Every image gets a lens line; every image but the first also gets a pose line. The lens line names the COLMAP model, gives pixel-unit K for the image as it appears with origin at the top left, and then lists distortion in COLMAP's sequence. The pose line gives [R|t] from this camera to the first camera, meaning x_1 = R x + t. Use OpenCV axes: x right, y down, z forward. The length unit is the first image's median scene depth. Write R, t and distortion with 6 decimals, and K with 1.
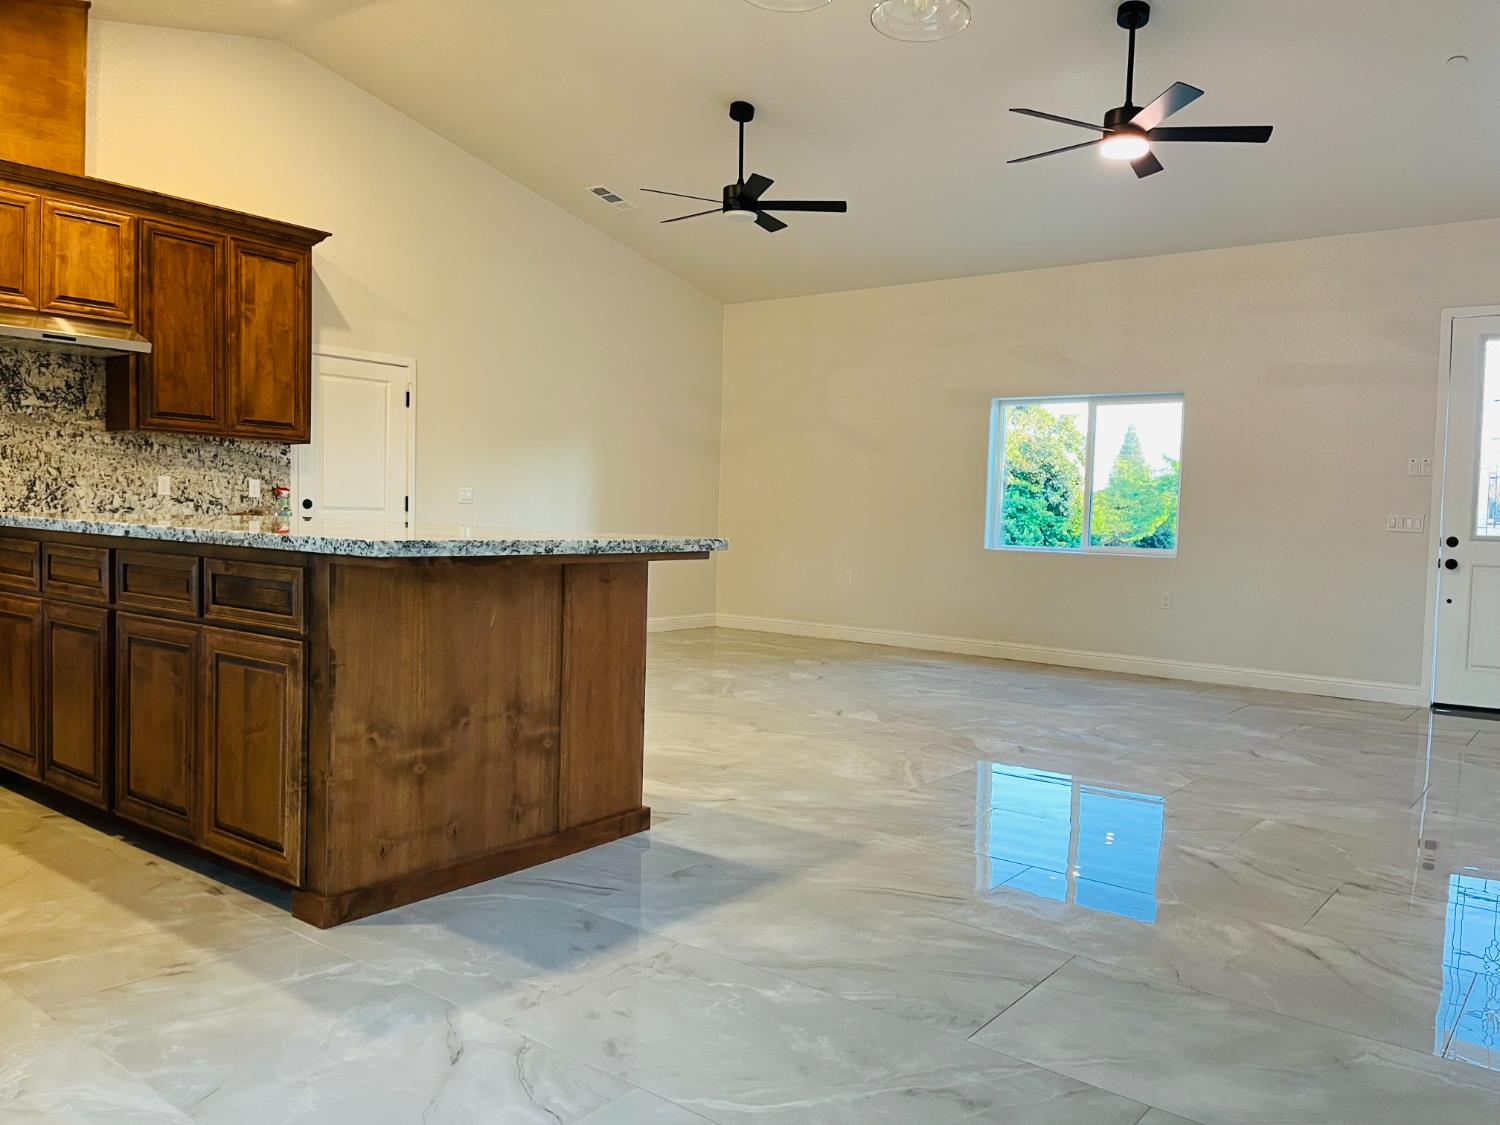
lens RADIAL K [[1134.3, 0, 759.1], [0, 1134.3, 569.5], [0, 0, 1]] dist [0.084801, -0.116942]
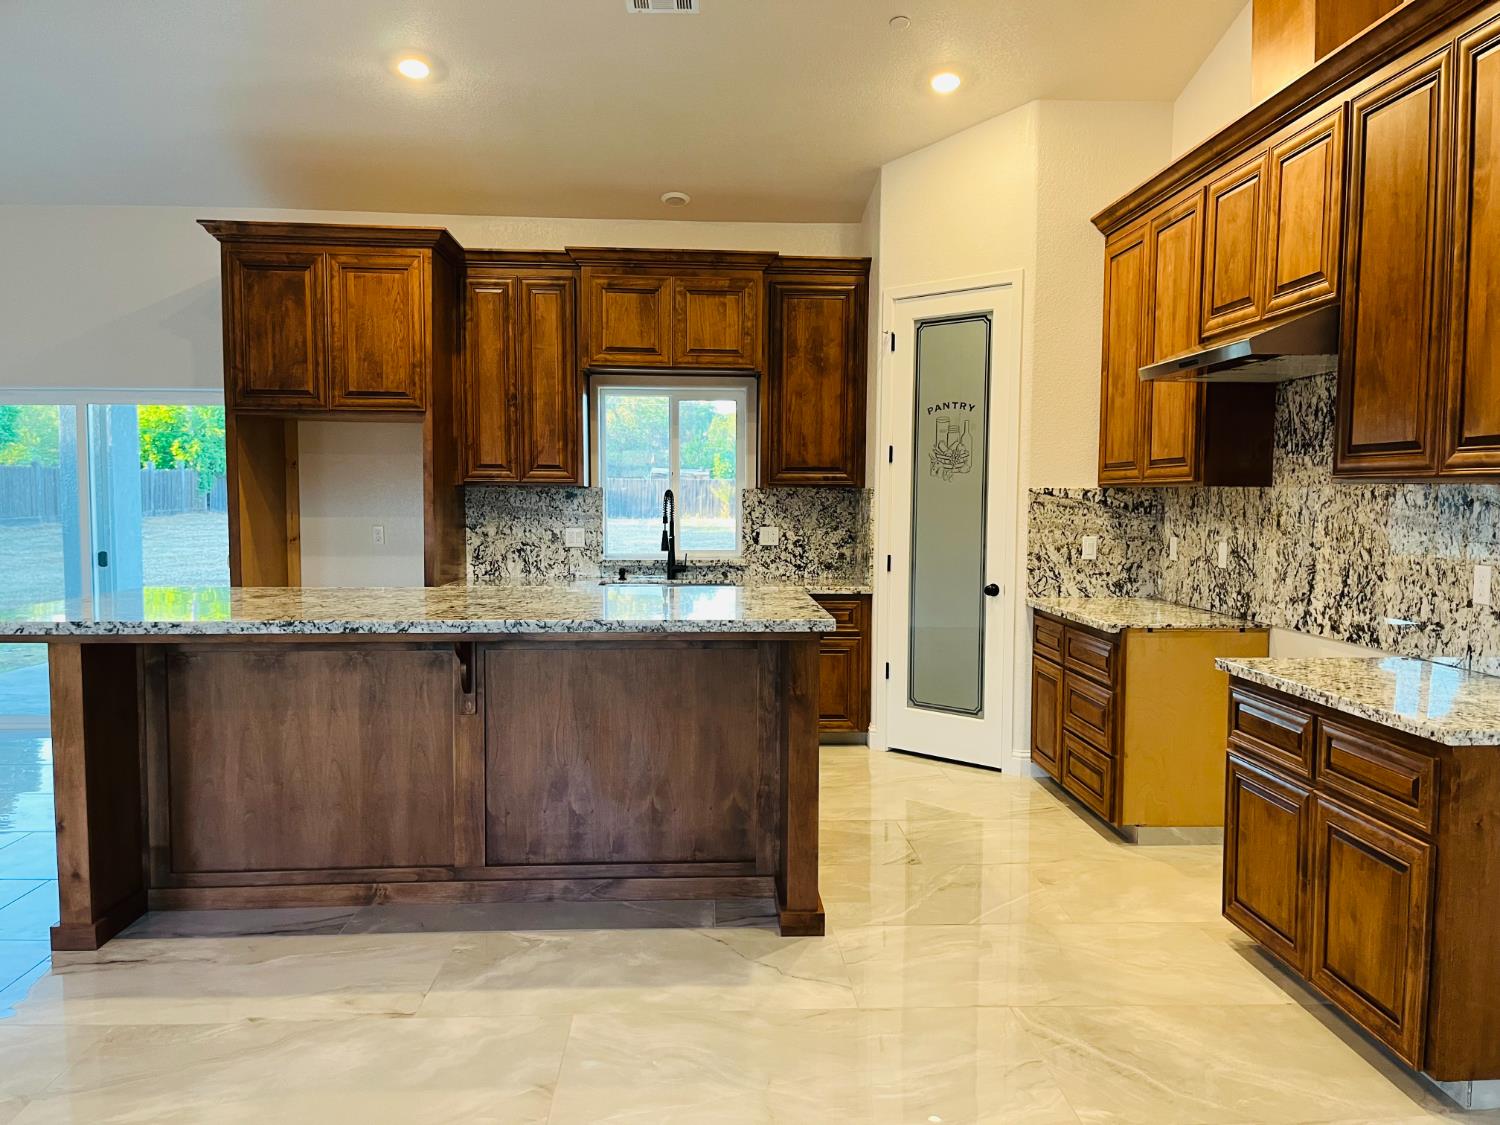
lens RADIAL K [[1134.3, 0, 764.8], [0, 1134.3, 571.4], [0, 0, 1]] dist [0.084801, -0.116942]
pose [[-0.753656, 0.010250, -0.657189, 0.043202], [-0.061944, 0.994320, 0.086545, -0.111036], [0.654343, 0.105934, -0.748741, 1.264511]]
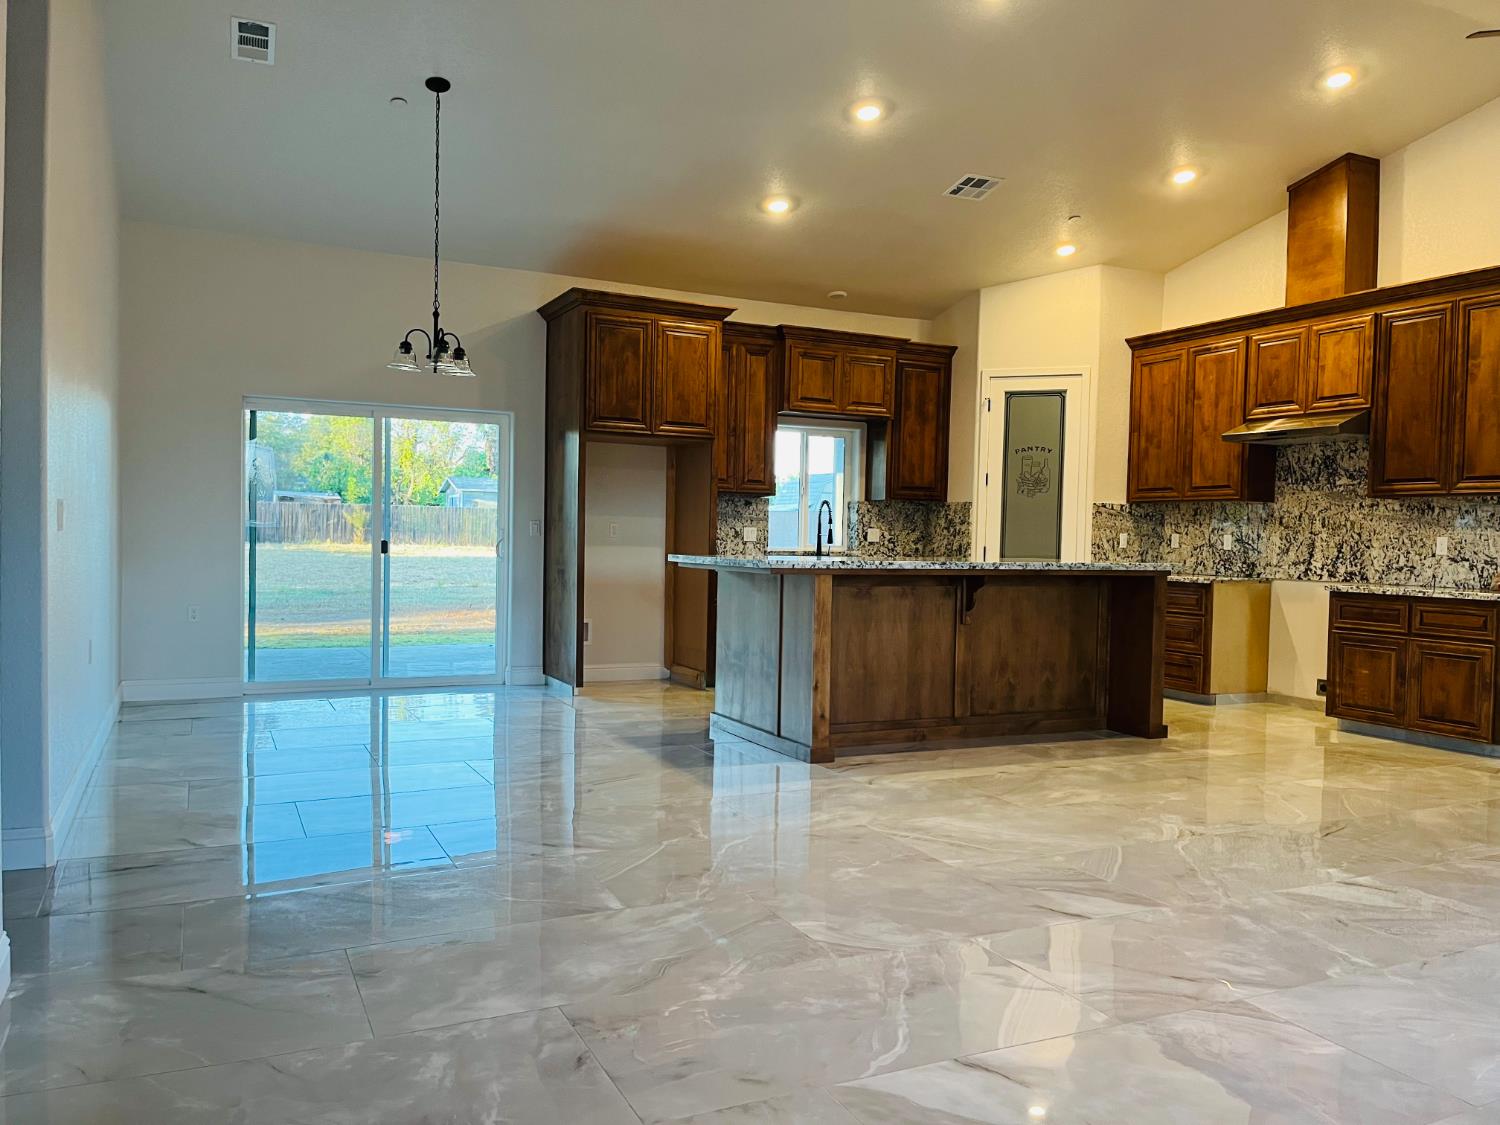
lens RADIAL K [[1134.3, 0, 747.2], [0, 1134.3, 571.8], [0, 0, 1]] dist [0.084801, -0.116942]
pose [[-0.449551, -0.010302, -0.893195, 0.775973], [-0.080323, 0.996349, 0.028935, -0.031159], [0.889636, 0.084752, -0.448737, 0.983985]]
